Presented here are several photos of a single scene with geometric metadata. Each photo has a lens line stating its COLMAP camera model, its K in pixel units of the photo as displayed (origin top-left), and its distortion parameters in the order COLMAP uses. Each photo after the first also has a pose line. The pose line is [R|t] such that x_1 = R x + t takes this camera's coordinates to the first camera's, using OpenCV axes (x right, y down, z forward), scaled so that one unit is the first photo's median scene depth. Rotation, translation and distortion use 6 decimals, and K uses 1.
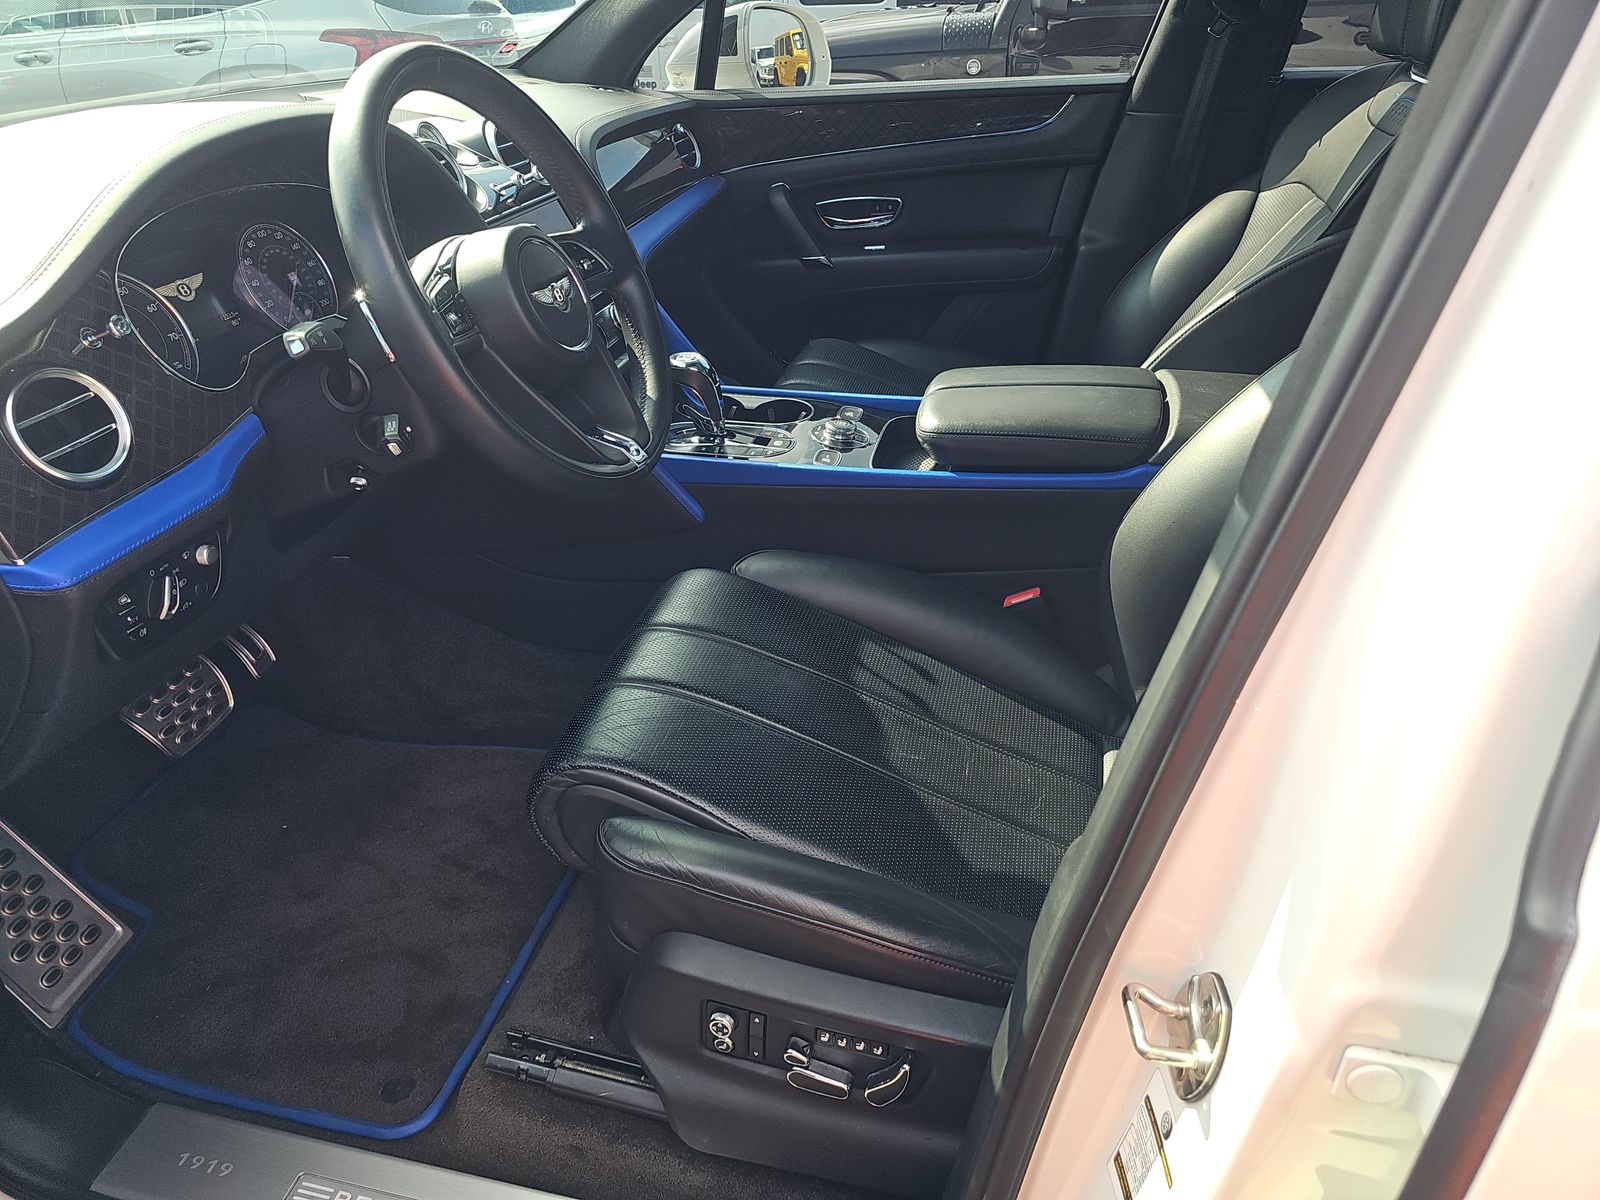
lens RADIAL K [[1092.9, 0, 794.0], [0, 1092.9, 598.1], [0, 0, 1]] dist [0.056164, -0.057852]
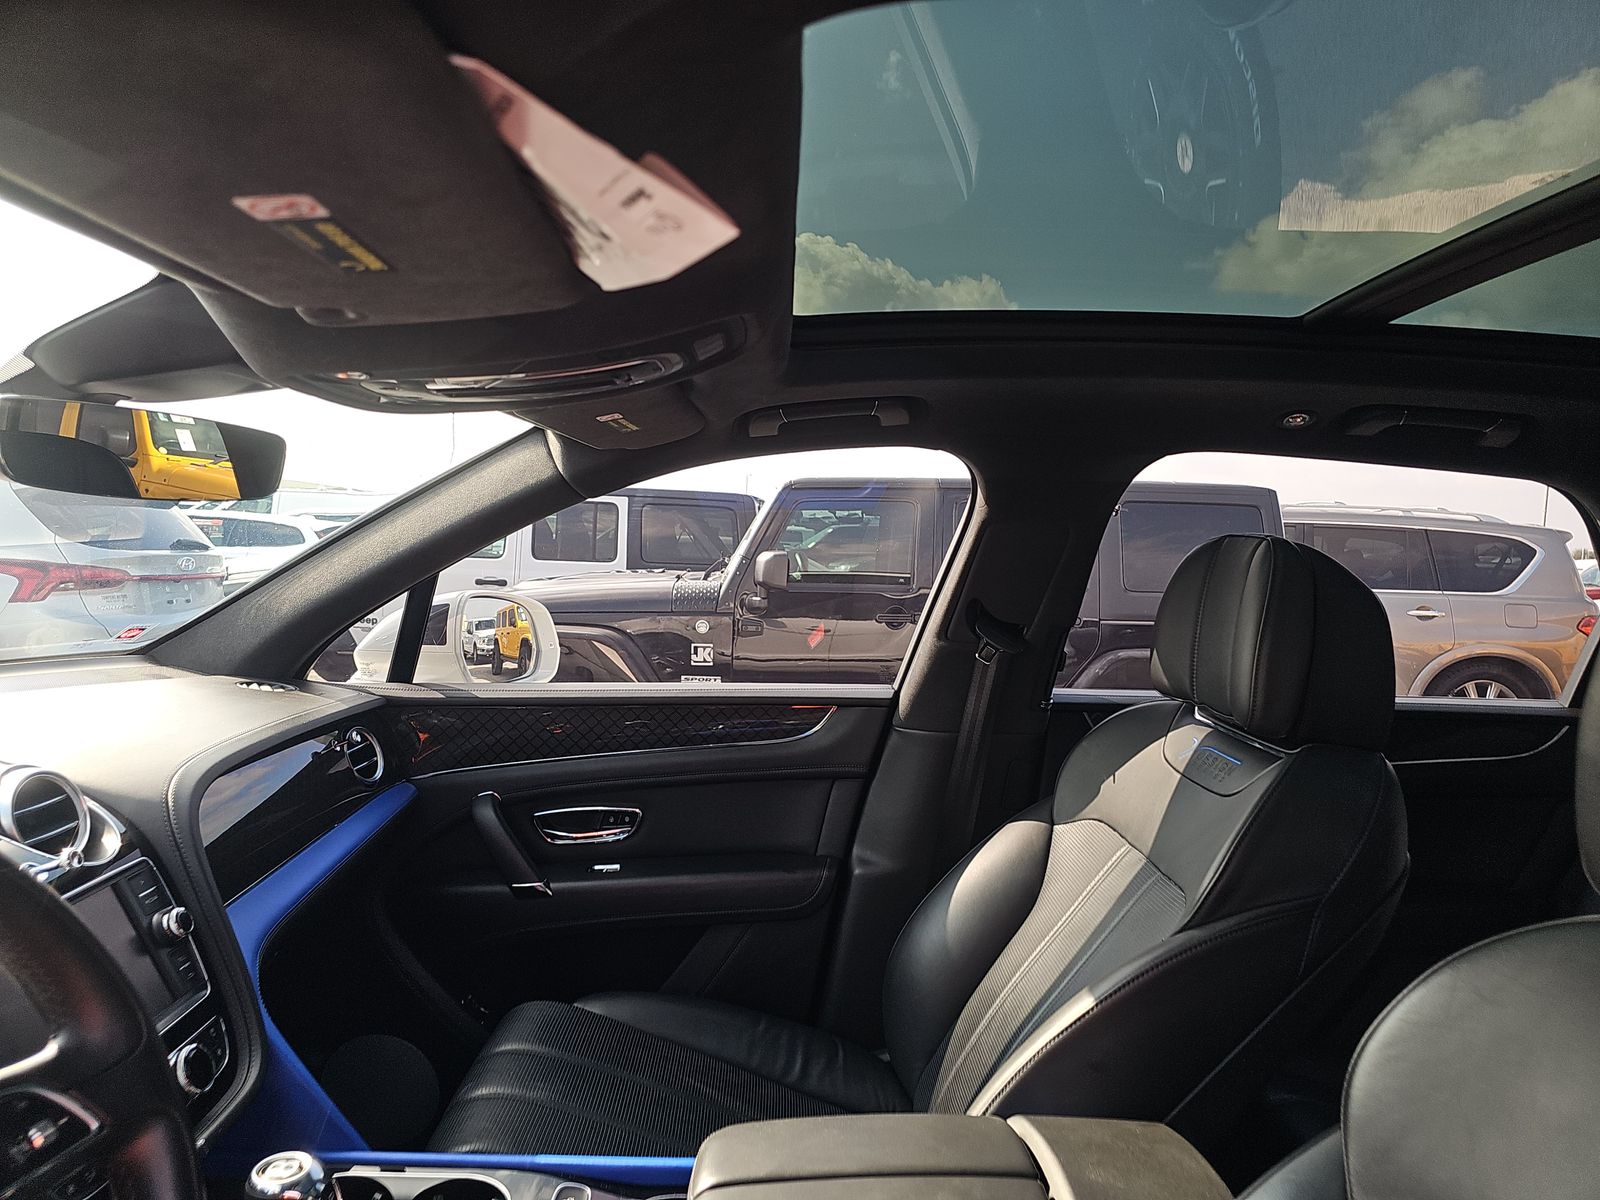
lens RADIAL K [[1081.9, 0, 835.0], [0, 1081.9, 584.4], [0, 0, 1]] dist [0.052315, -0.049454]
pose [[0.961107, 0.047660, 0.272033, 0.007493], [0.079863, 0.894953, -0.438954, -0.149568], [-0.264377, 0.443607, 0.856340, 0.190207]]
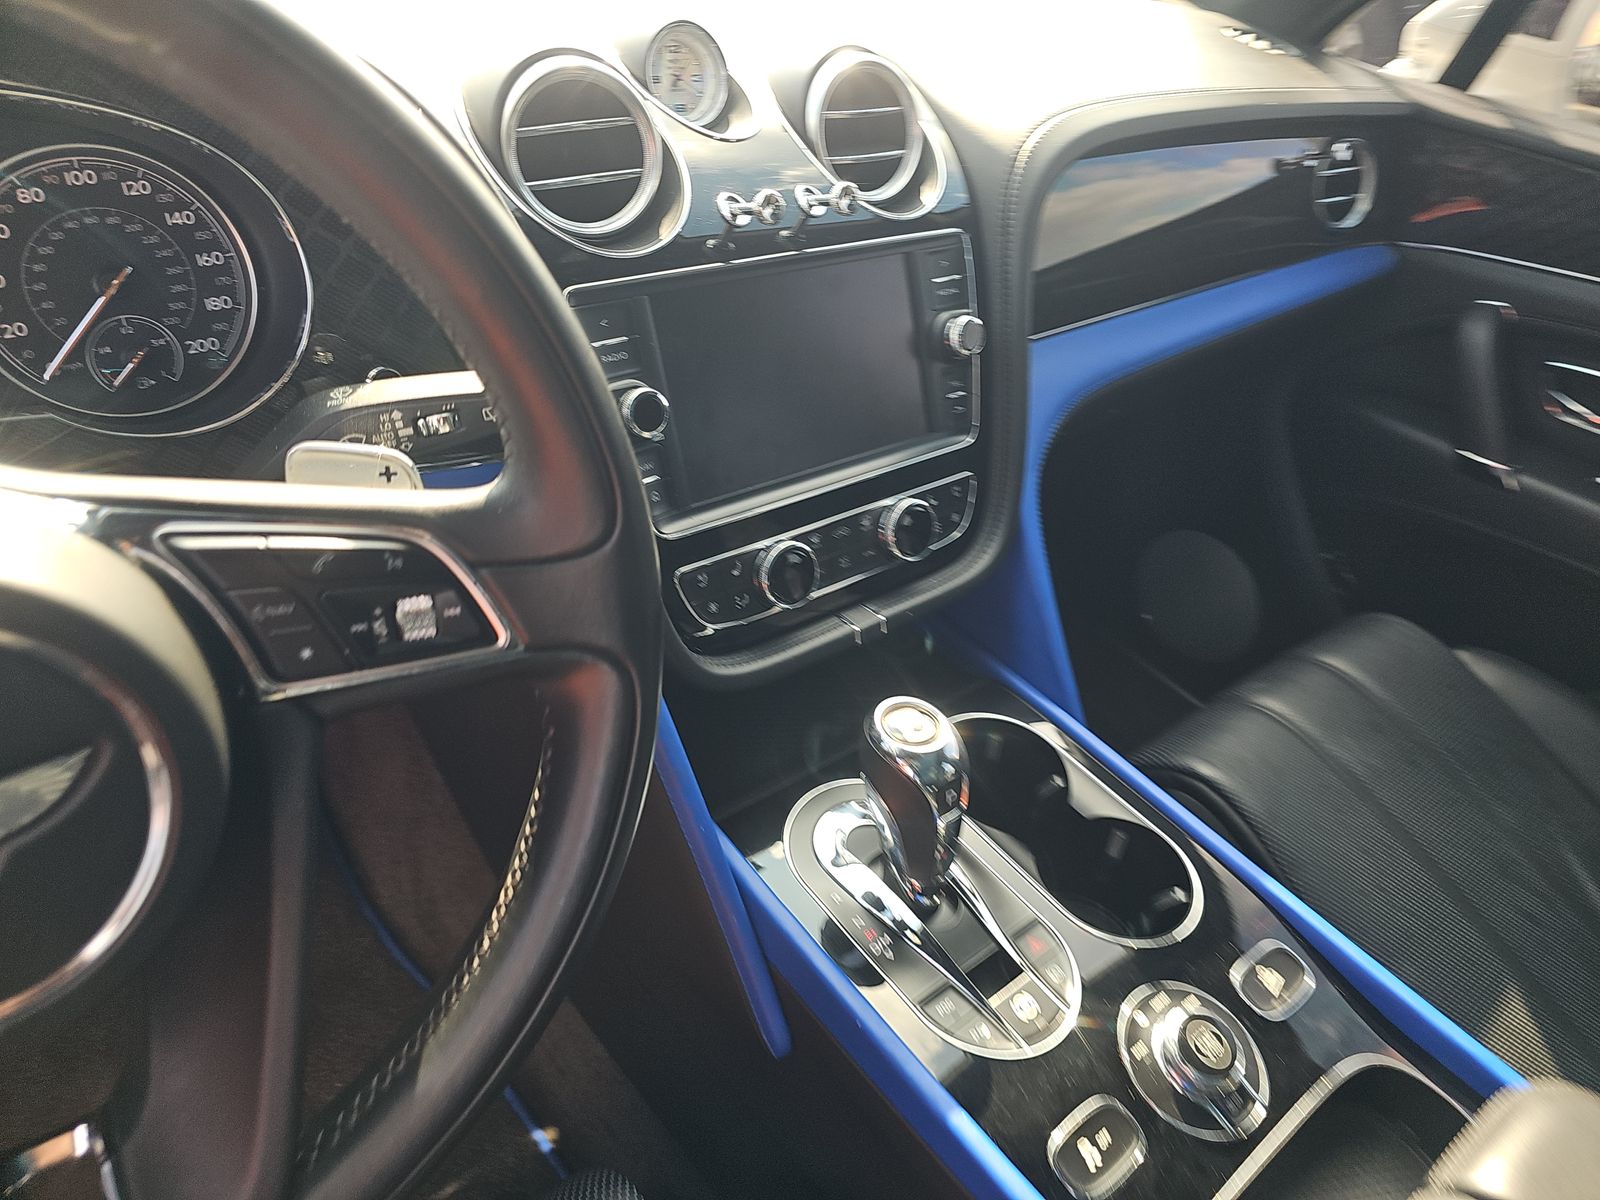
lens RADIAL K [[1069.4, 0, 809.2], [0, 1069.4, 594.8], [0, 0, 1]] dist [0.034886, -0.038774]
pose [[0.775860, 0.481843, -0.407268, 0.009049], [-0.438674, 0.875956, 0.200665, -0.225957], [0.453438, 0.022970, 0.890992, 0.421250]]
